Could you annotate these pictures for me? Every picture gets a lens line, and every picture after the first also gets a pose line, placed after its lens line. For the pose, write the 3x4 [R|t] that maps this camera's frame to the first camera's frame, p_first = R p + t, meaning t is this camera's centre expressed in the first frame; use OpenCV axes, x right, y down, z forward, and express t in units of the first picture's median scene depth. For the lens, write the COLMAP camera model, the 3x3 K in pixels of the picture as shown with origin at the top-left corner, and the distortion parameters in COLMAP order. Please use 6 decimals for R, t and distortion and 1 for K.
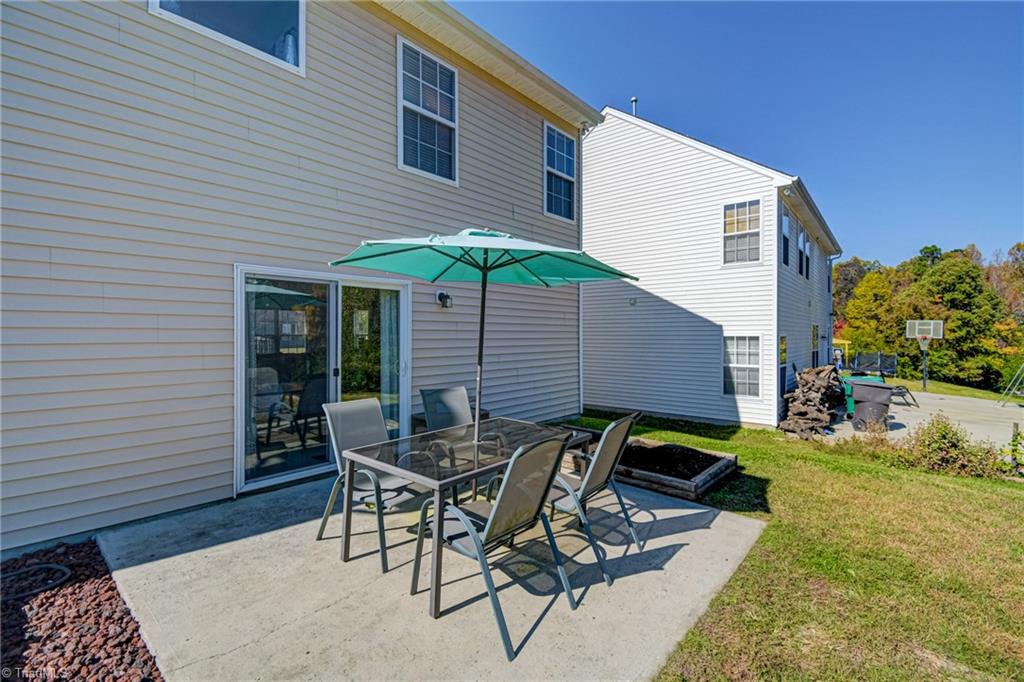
lens RADIAL K [[463.0, 0, 511.8], [0, 463.0, 335.0], [0, 0, 1]] dist [0.010632, -0.013361]
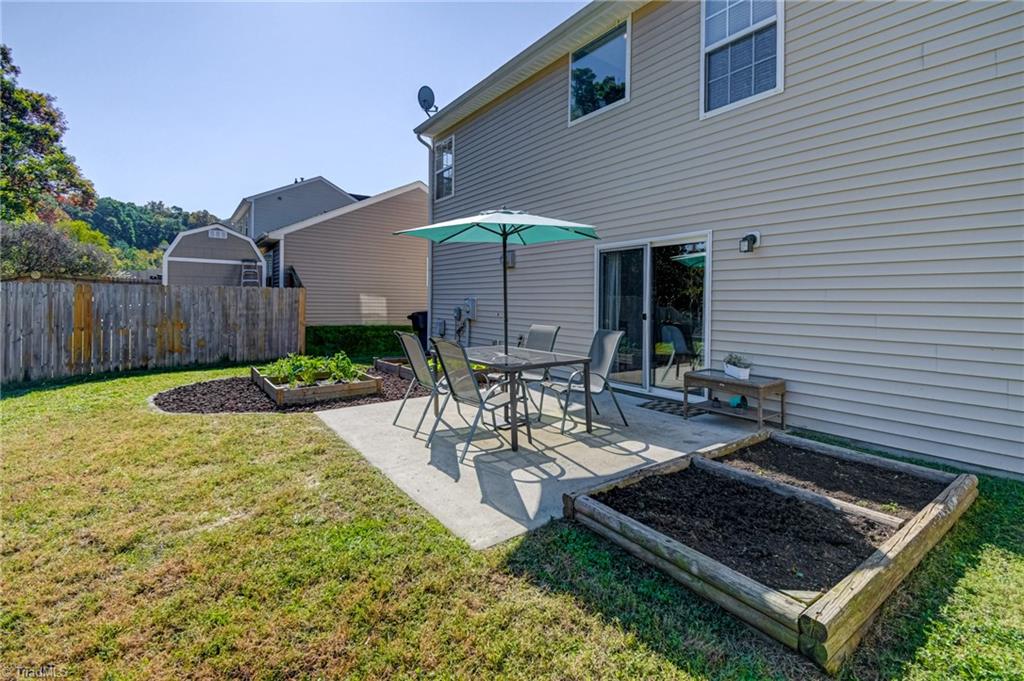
lens RADIAL K [[463.0, 0, 517.4], [0, 463.0, 300.5], [0, 0, 1]] dist [0.010632, -0.013361]
pose [[-0.225494, 0.003644, -0.974238, 1.166603], [-0.013025, 0.999892, 0.006755, 0.044175], [0.974158, 0.014213, -0.225422, 1.189709]]
